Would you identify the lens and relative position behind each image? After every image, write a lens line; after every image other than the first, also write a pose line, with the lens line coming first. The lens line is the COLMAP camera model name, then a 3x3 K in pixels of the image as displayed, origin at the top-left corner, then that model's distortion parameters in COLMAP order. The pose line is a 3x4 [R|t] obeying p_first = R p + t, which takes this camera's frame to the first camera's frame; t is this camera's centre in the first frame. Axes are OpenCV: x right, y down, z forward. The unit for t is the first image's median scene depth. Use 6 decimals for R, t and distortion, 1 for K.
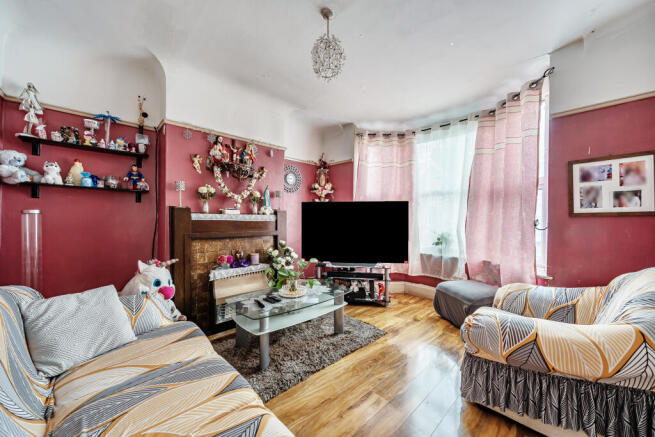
lens RADIAL K [[239.2, 0, 329.3], [0, 239.2, 219.8], [0, 0, 1]] dist [-0.001846, -0.000082]
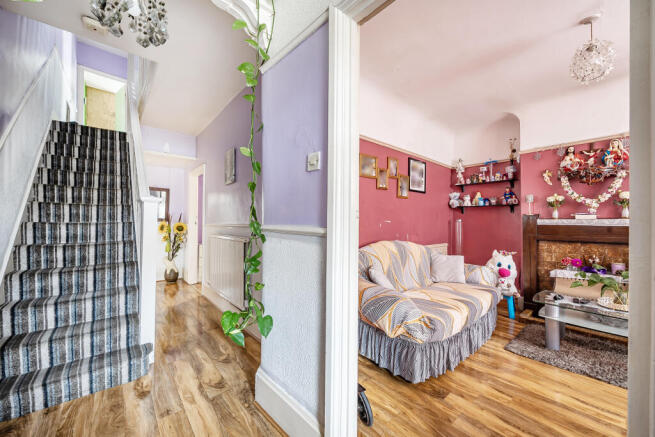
lens RADIAL K [[239.2, 0, 329.4], [0, 239.2, 223.0], [0, 0, 1]] dist [-0.001846, -0.000082]
pose [[-0.038183, -0.007780, -0.999240, 0.690892], [-0.007892, 0.999941, -0.007484, 0.009232], [0.999240, 0.007600, -0.038242, -0.039811]]
